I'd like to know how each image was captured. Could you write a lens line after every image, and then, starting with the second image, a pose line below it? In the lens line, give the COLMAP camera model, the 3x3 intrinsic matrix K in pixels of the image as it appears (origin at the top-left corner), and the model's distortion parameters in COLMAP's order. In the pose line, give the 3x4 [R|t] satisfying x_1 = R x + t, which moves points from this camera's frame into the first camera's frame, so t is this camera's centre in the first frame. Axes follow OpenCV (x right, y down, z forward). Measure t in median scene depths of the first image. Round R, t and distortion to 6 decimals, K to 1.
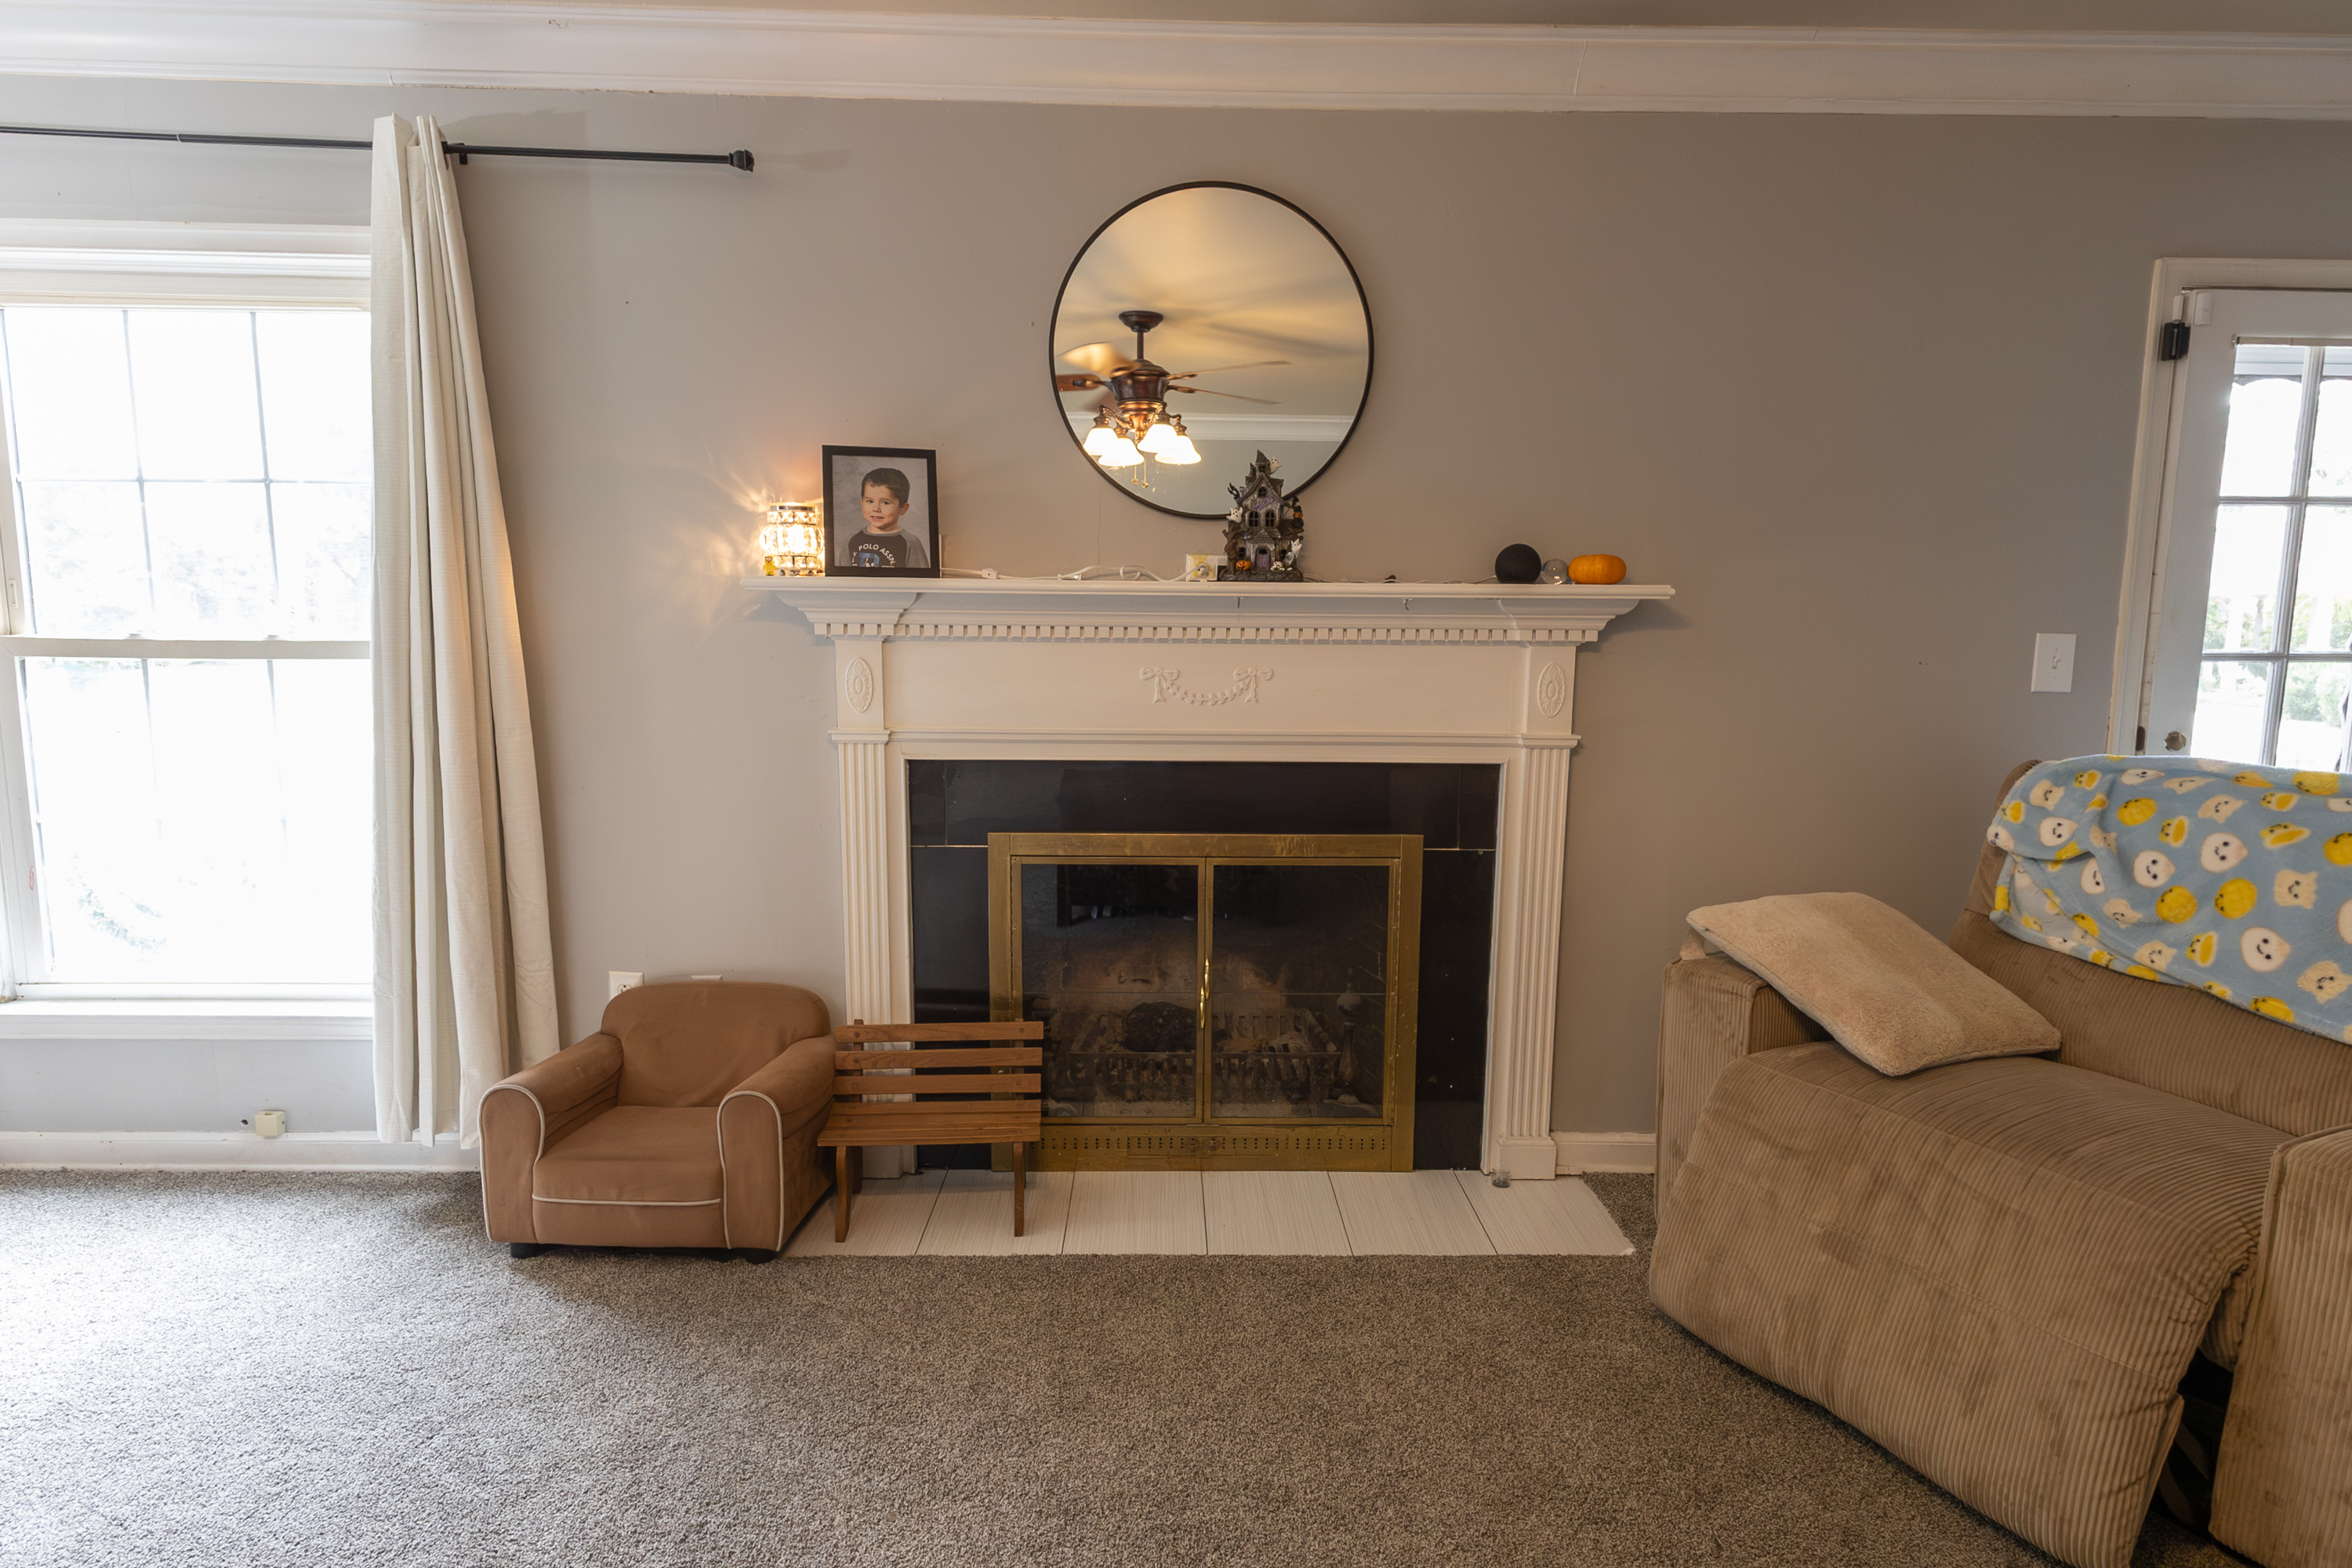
lens RADIAL K [[1273.1, 0, 1182.1], [0, 1273.1, 781.6], [0, 0, 1]] dist [0.023602, -0.005120]
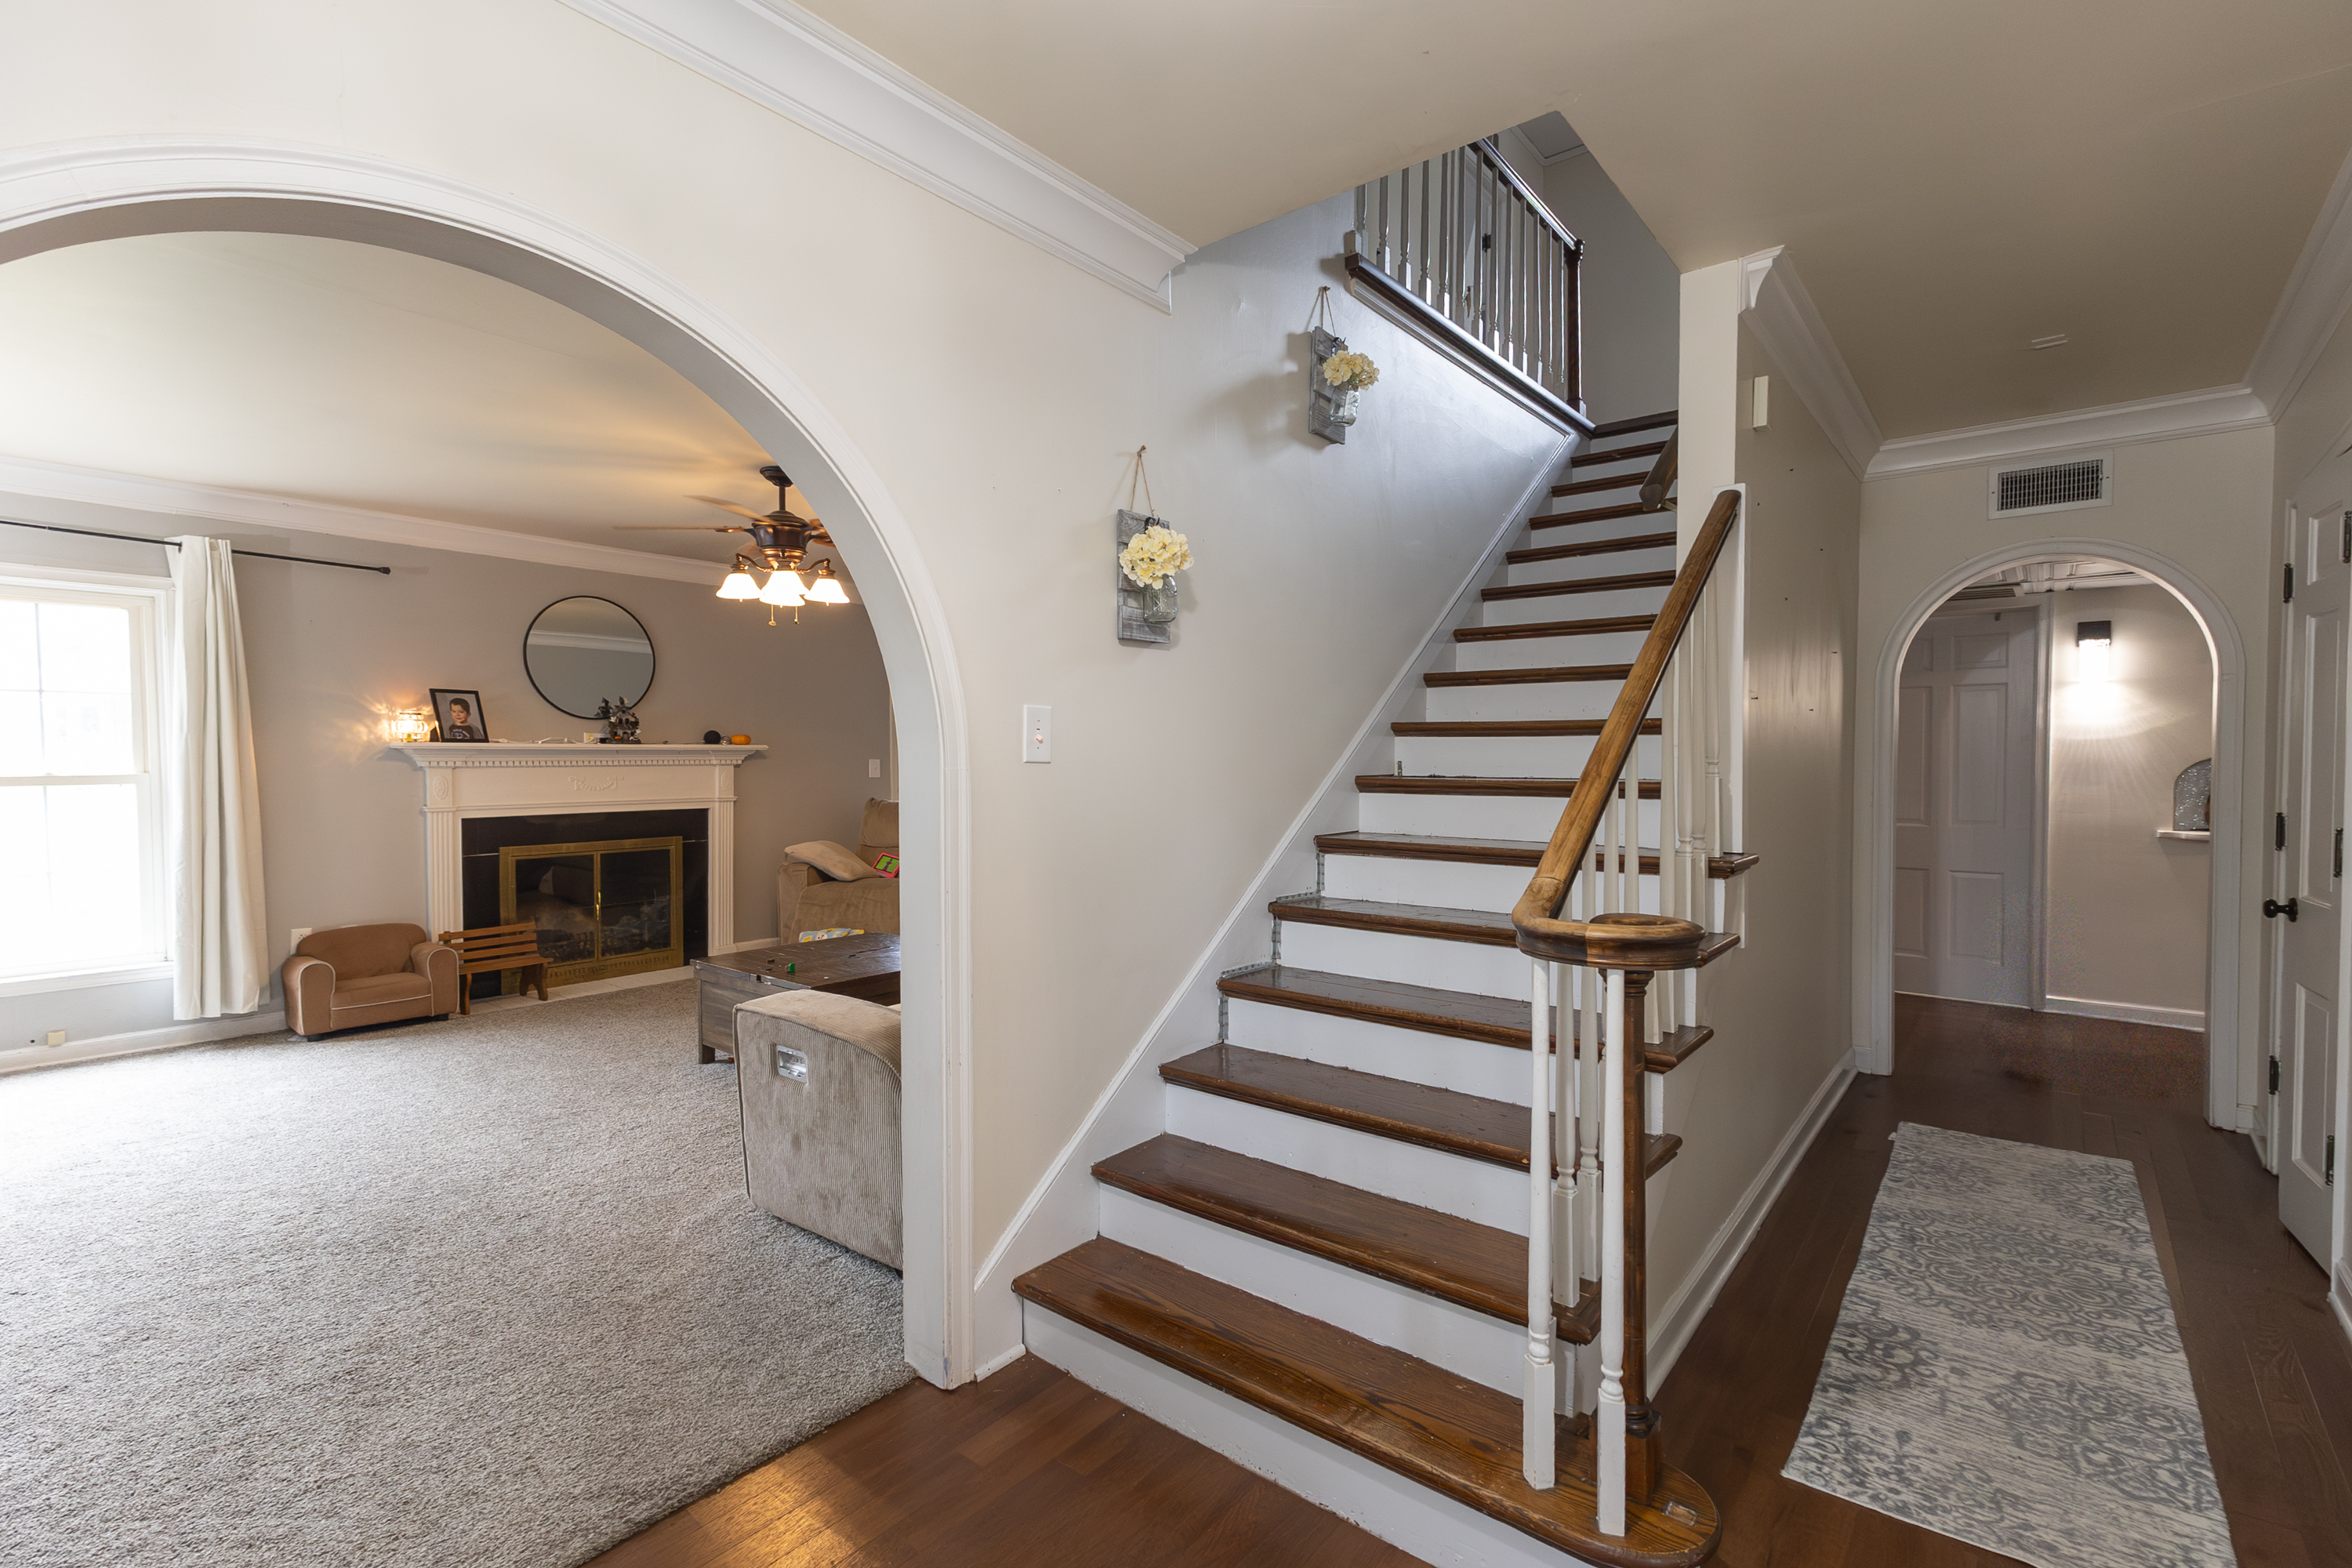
lens RADIAL K [[1074.3, 0, 1174.6], [0, 1074.3, 784.3], [0, 0, 1]] dist [0.025408, -0.005337]
pose [[0.642315, -0.031347, 0.765799, -0.943706], [0.099476, 0.994122, -0.042743, 0.142368], [-0.759958, 0.103633, 0.641657, -1.349503]]
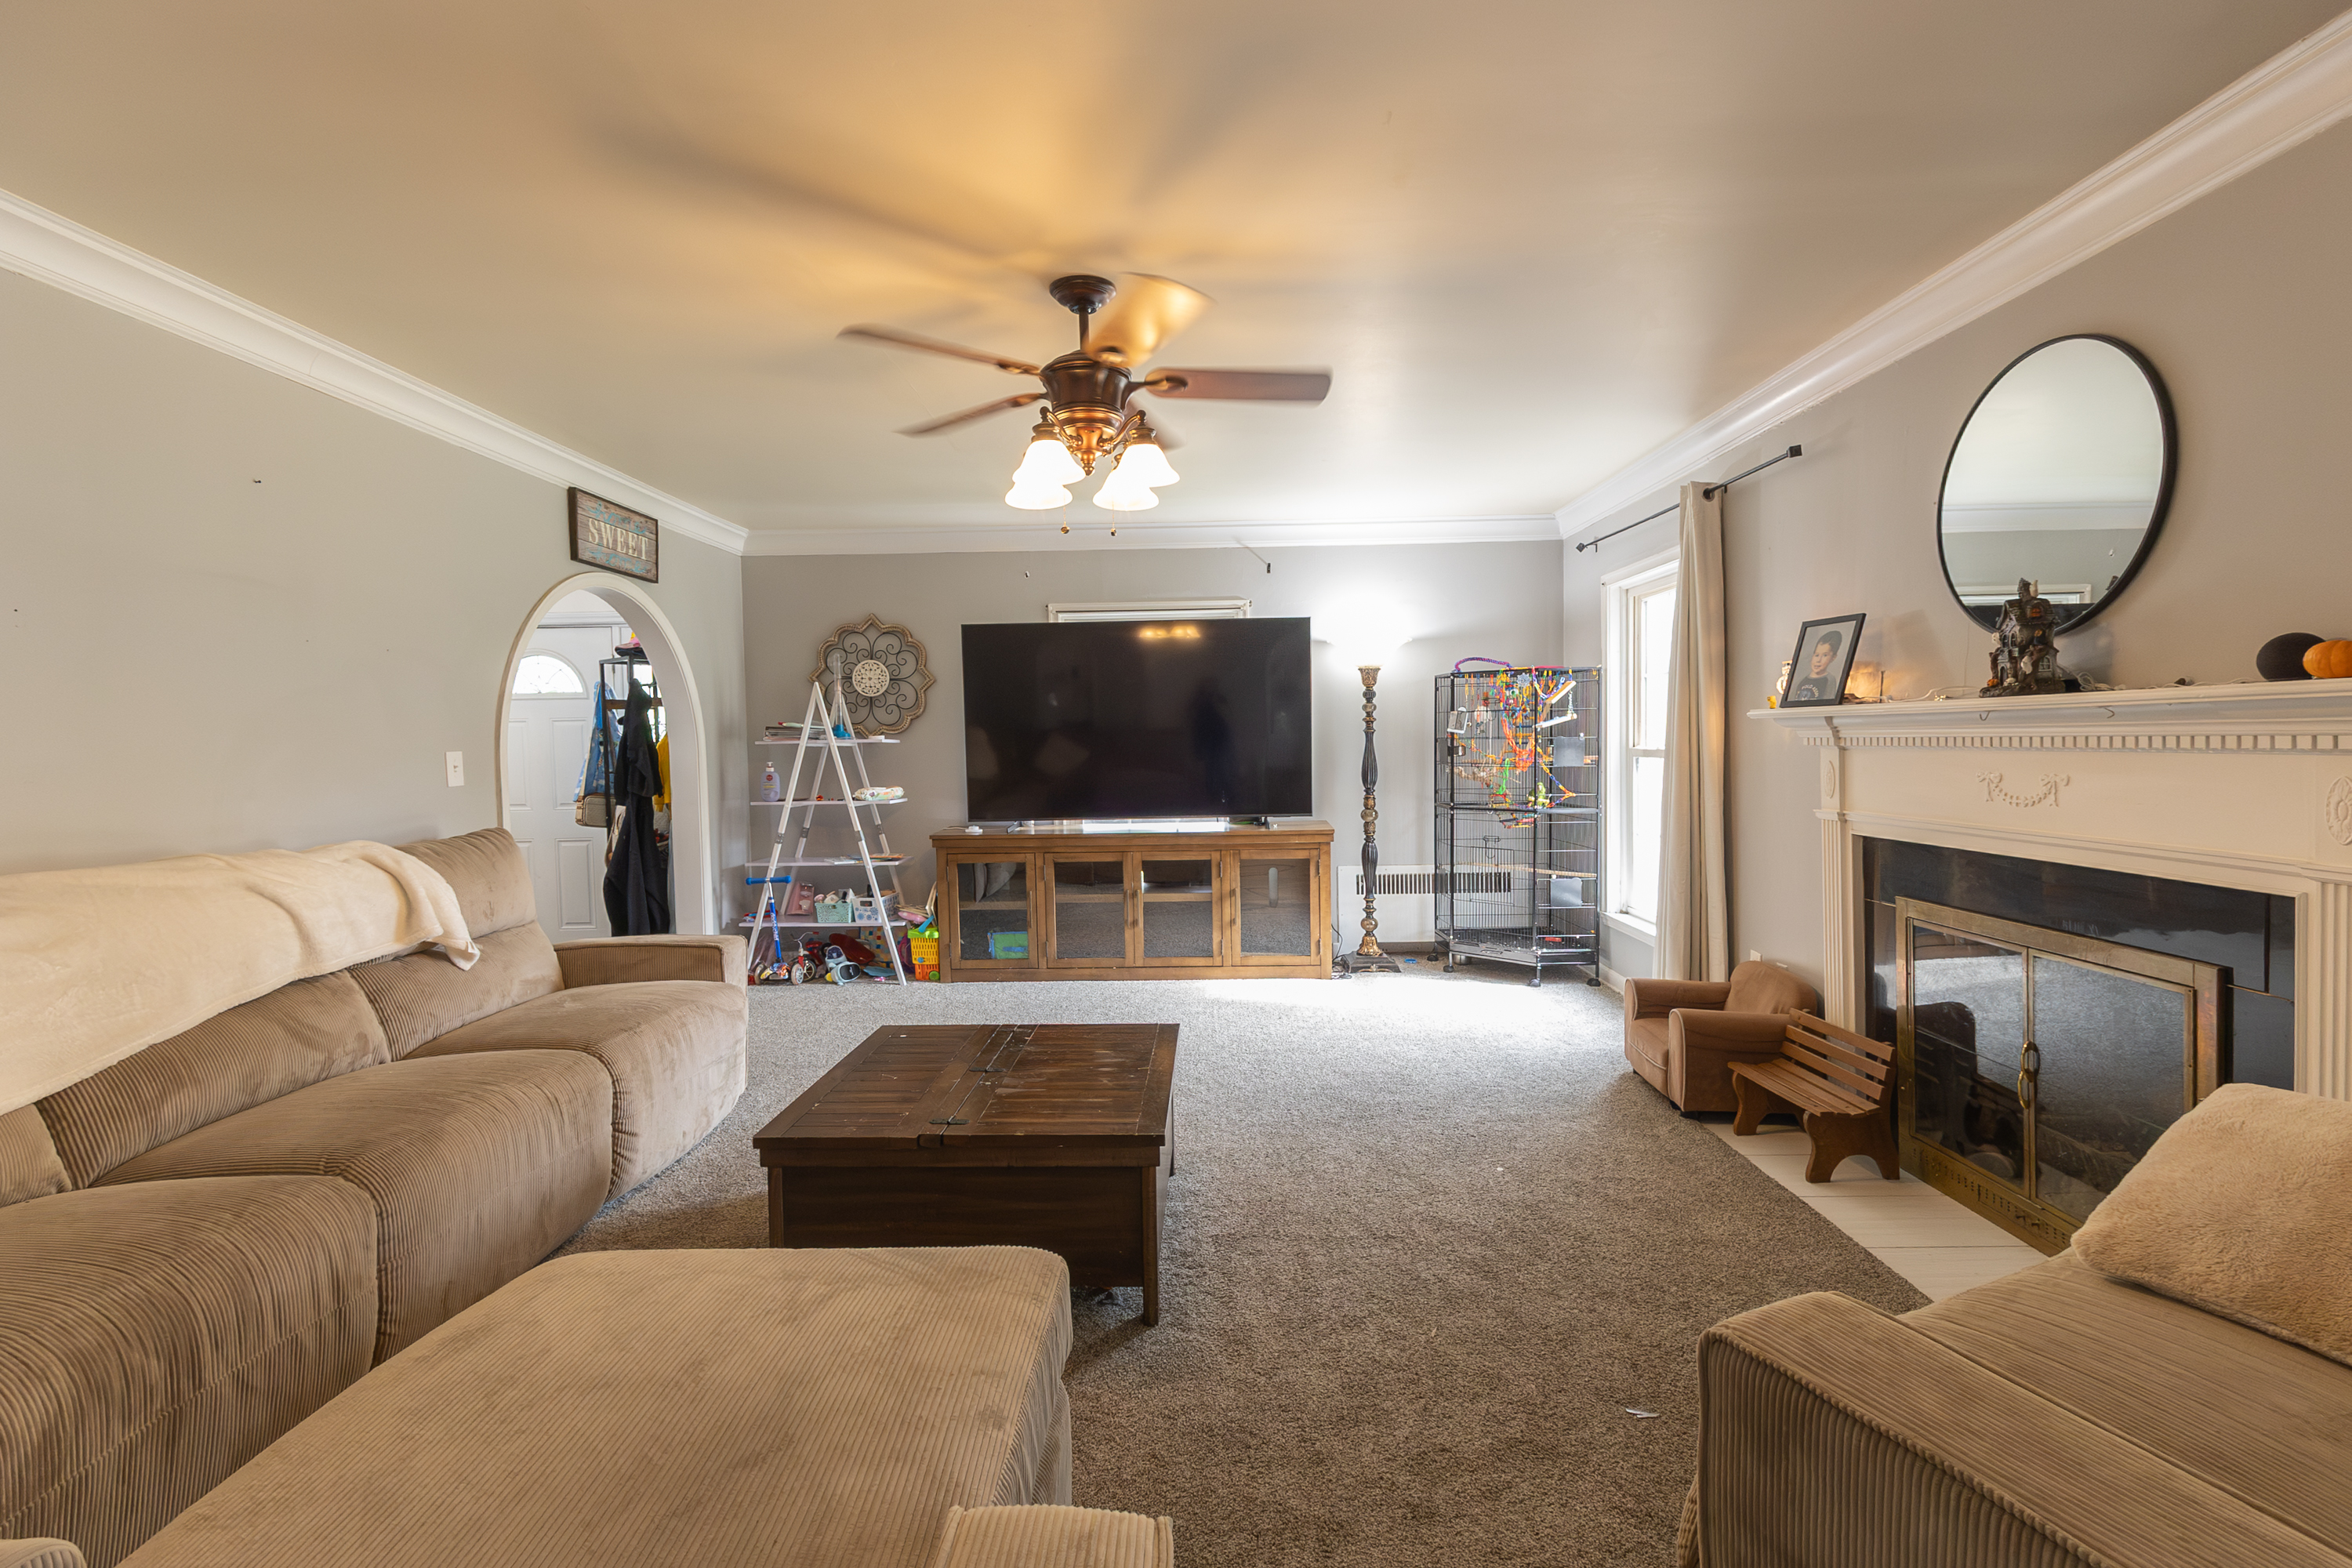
lens RADIAL K [[1074.3, 0, 1172.6], [0, 1074.3, 788.0], [0, 0, 1]] dist [0.025408, -0.005337]
pose [[-0.039420, 0.035705, -0.998585, 1.033867], [-0.105465, 0.993631, 0.039691, -0.037696], [0.993641, 0.106881, -0.035404, 0.315181]]
